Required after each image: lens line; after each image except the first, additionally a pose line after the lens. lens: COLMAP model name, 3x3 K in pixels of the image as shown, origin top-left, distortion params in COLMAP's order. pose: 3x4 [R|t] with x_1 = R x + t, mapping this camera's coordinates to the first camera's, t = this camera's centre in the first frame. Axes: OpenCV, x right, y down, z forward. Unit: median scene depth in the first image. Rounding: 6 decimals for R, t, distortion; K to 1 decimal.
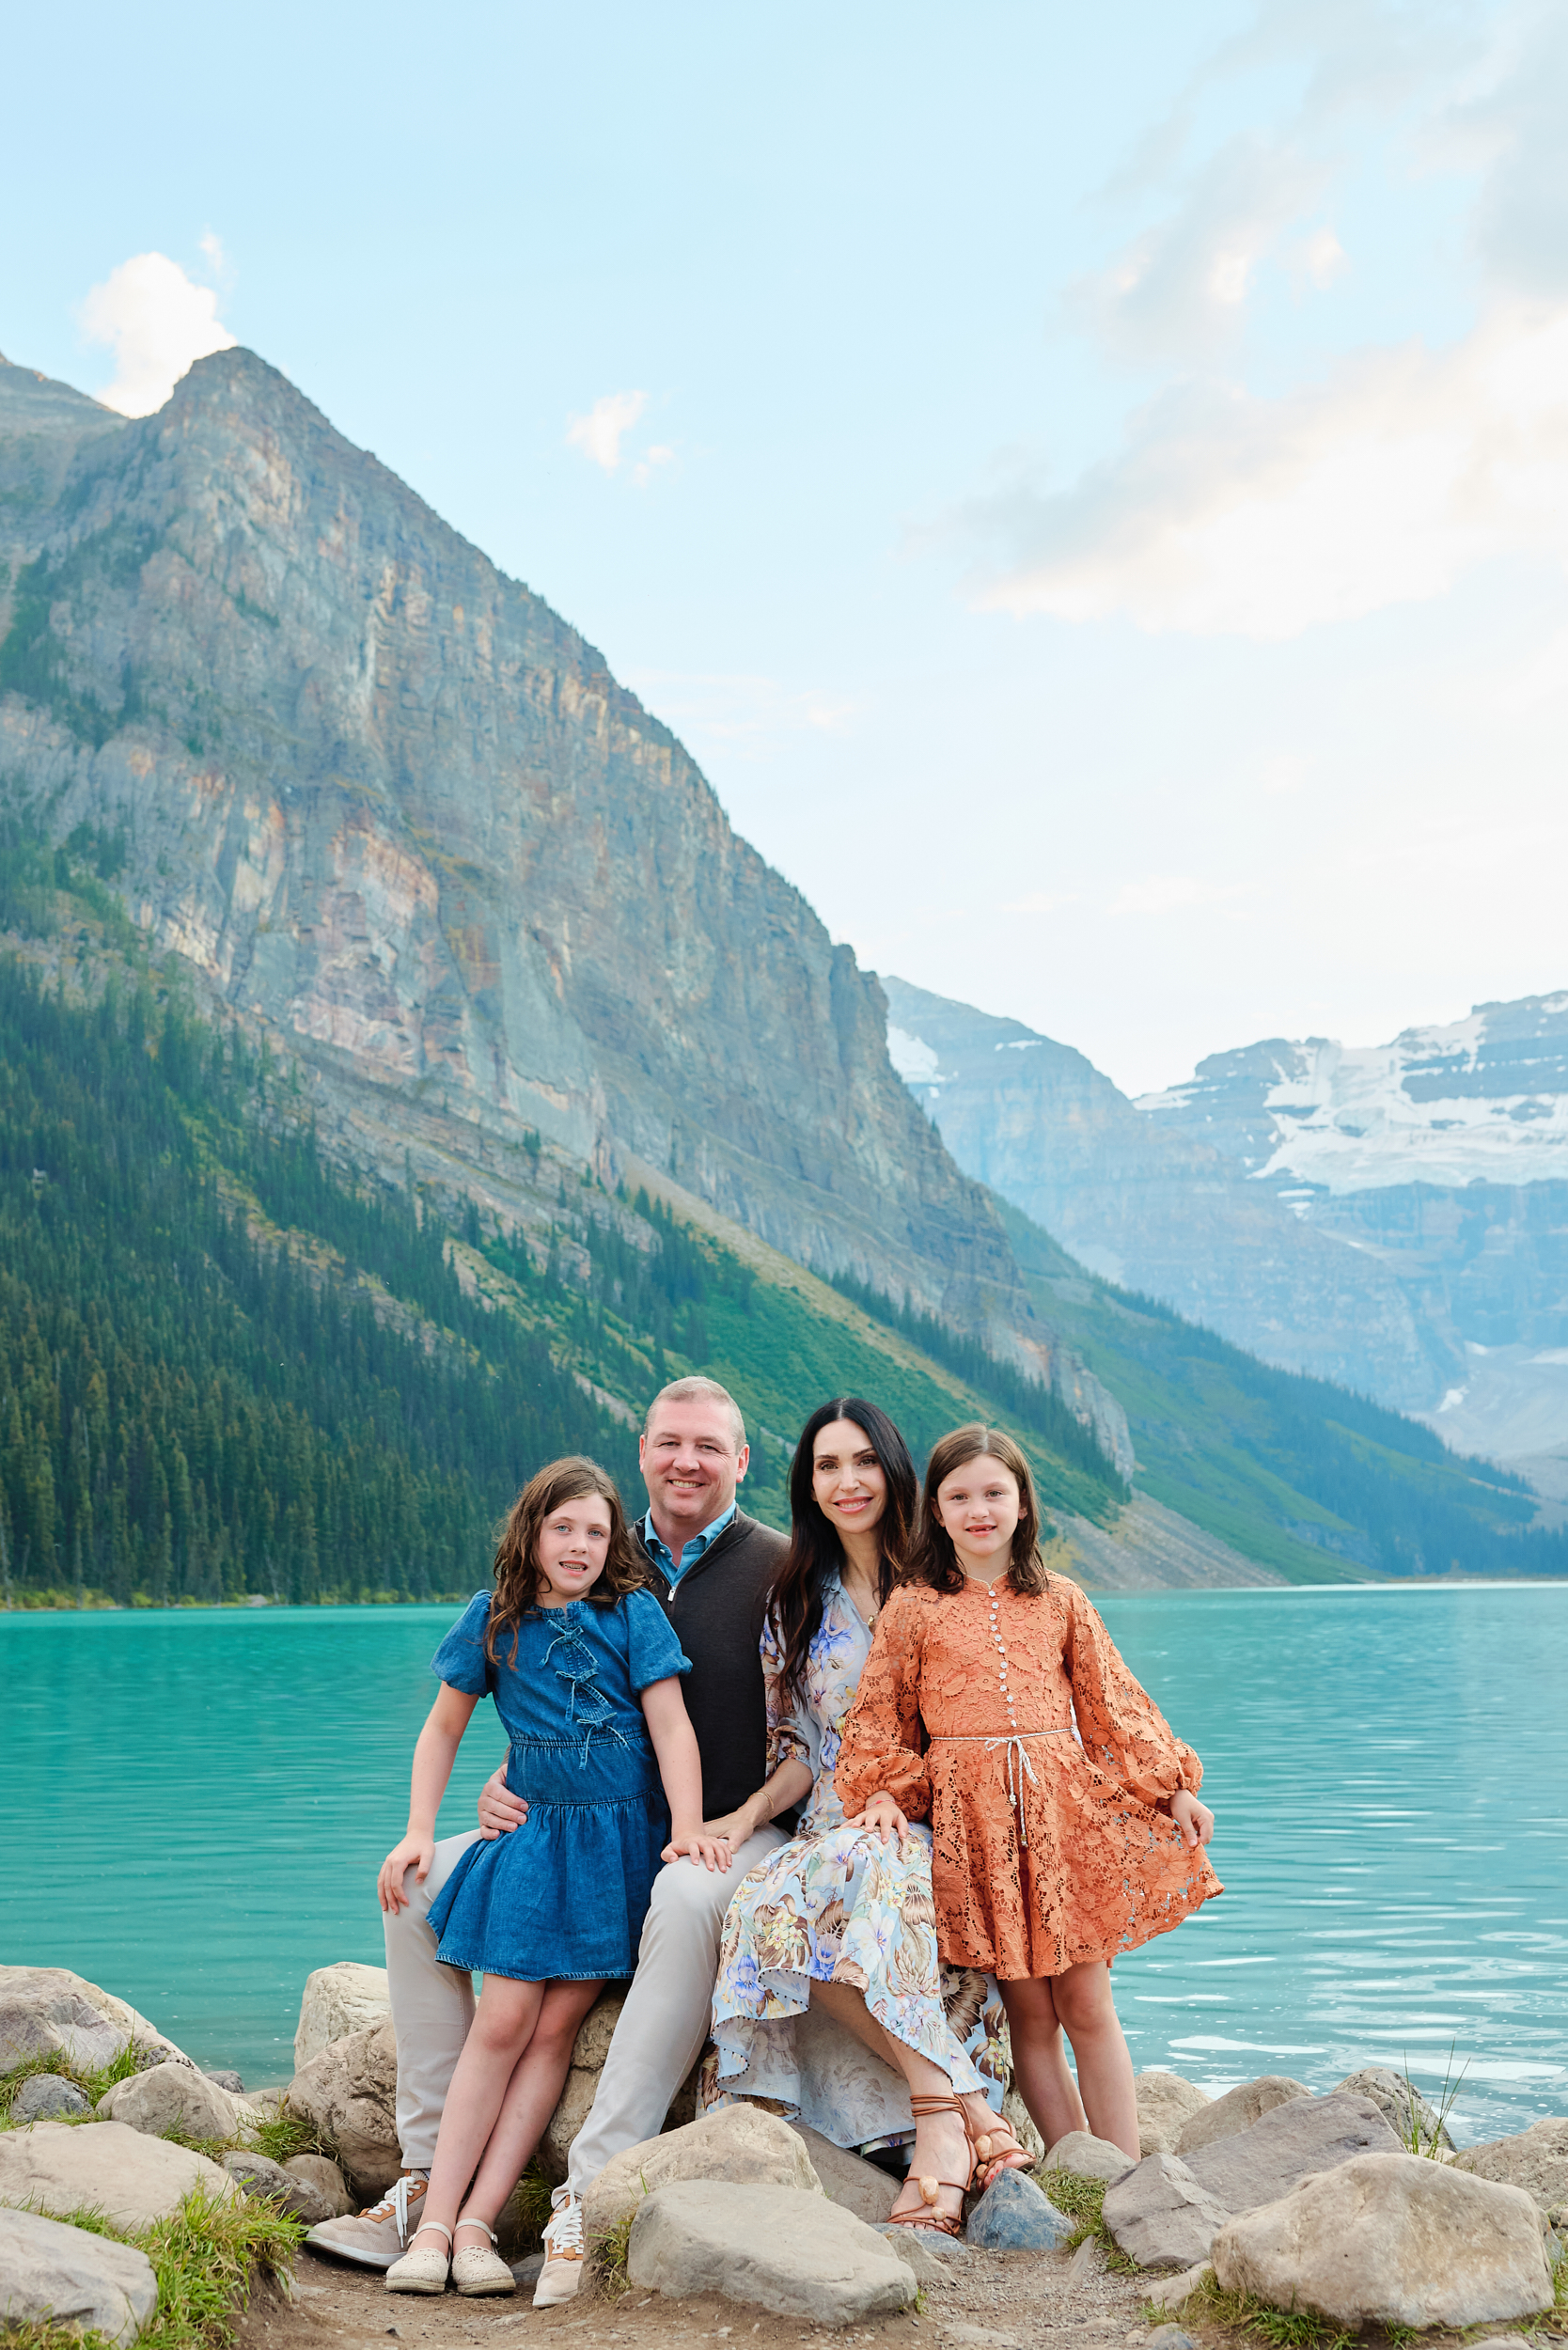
lens RADIAL K [[2681.5, 0, 738.8], [0, 2681.5, 1071.7], [0, 0, 1]] dist [-0.014188, 0.027432]
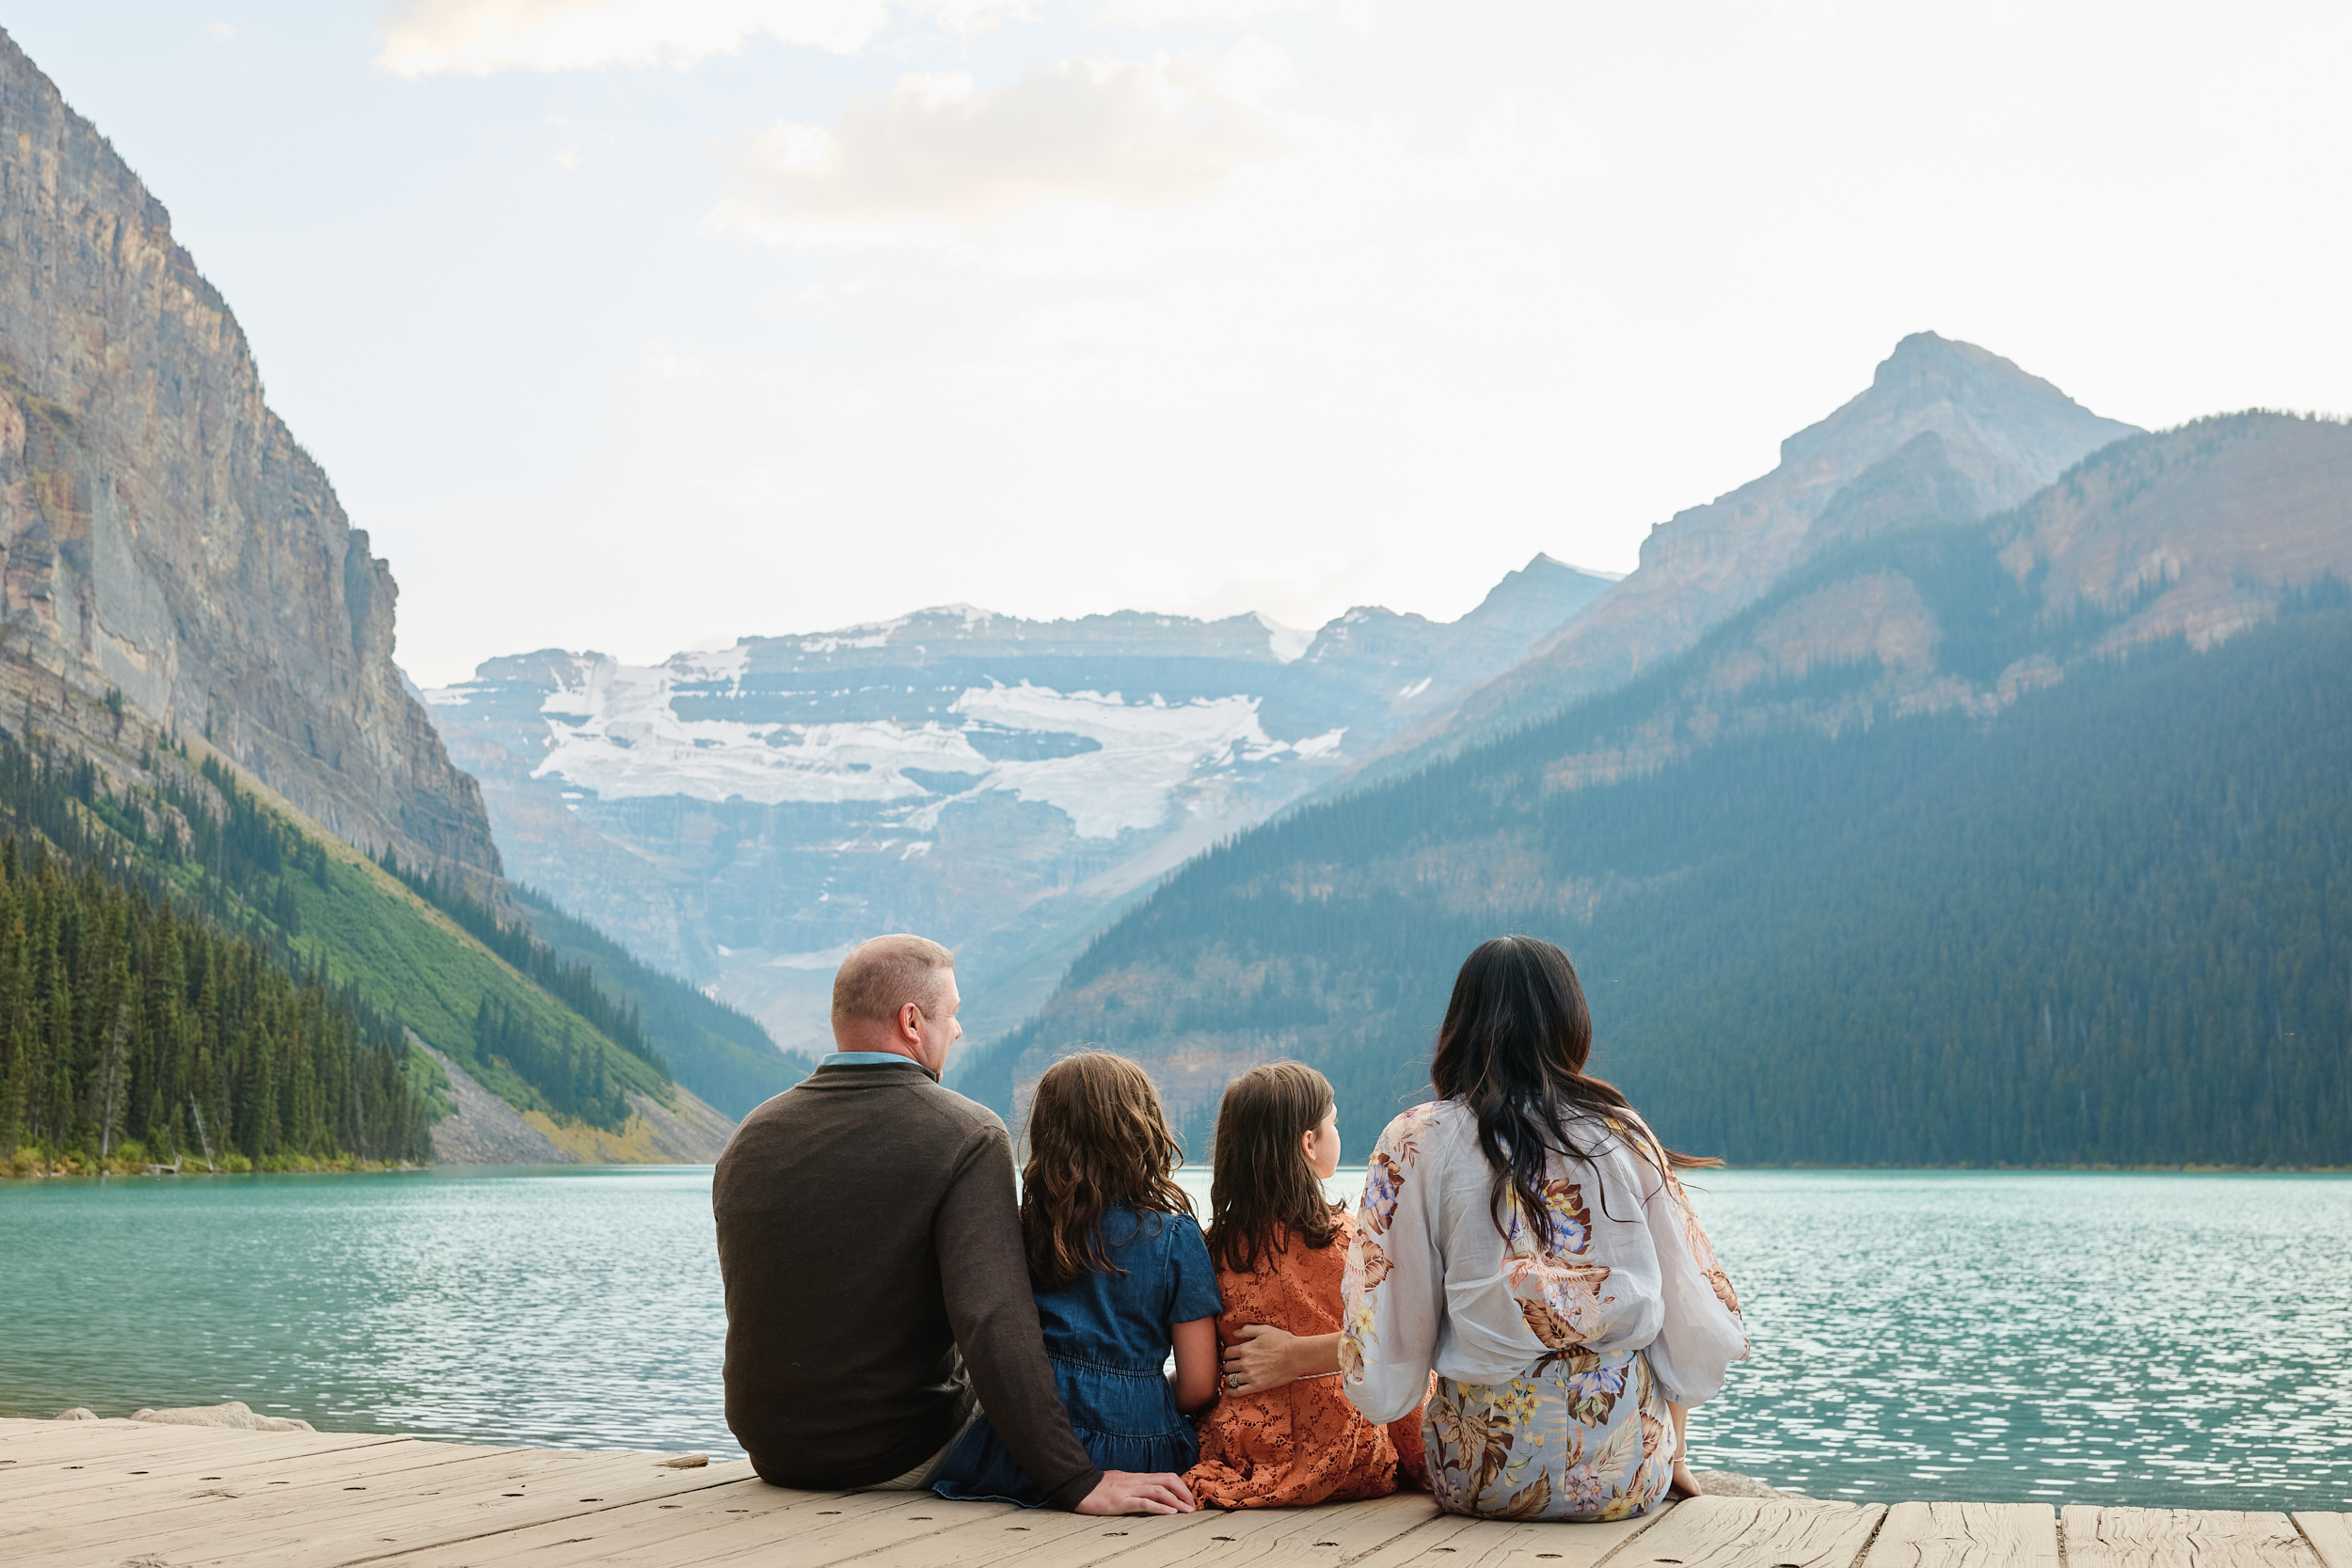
lens RADIAL K [[2522.5, 0, 1109.4], [0, 2522.5, 742.0], [0, 0, 1]] dist [-0.015084, 0.025738]
pose [[0.902919, 0.086959, 0.420921, -0.105070], [-0.097050, 0.995276, 0.002568, 0.002948], [-0.418709, -0.043169, 0.907094, 0.008319]]
